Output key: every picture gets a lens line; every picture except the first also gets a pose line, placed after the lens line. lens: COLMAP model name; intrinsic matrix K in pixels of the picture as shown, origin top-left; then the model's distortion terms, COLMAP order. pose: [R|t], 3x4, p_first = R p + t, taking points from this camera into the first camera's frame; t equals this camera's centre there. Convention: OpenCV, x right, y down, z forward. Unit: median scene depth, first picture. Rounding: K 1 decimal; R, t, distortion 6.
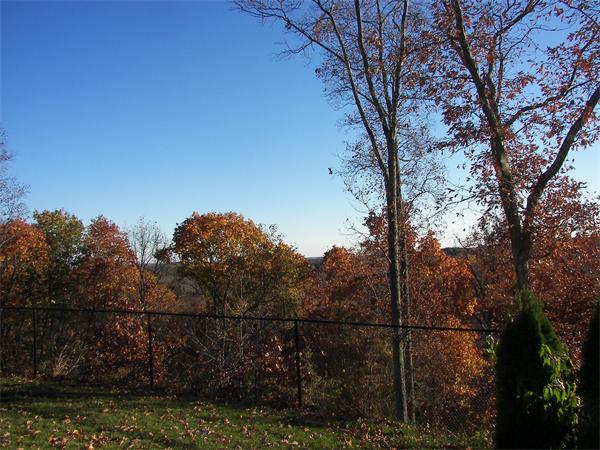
lens RADIAL K [[477.2, 0, 302.2], [0, 477.2, 225.7], [0, 0, 1]] dist [-0.080425, 0.006783]
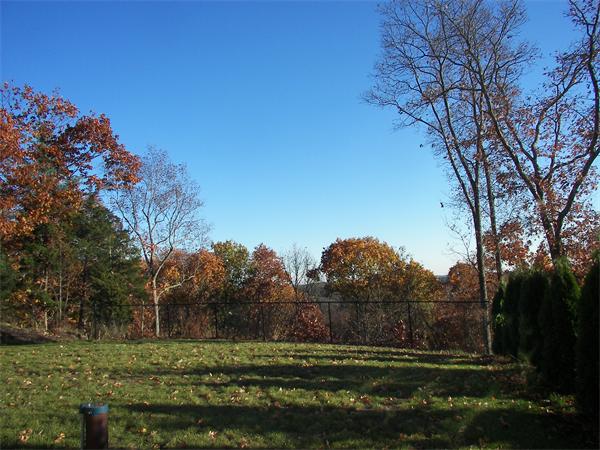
lens RADIAL K [[477.2, 0, 301.1], [0, 477.2, 225.4], [0, 0, 1]] dist [-0.080425, 0.006783]
pose [[0.958020, -0.051321, -0.282070, 0.027270], [0.039073, 0.998040, -0.048880, -0.004861], [0.284025, 0.035807, 0.958148, -0.186698]]
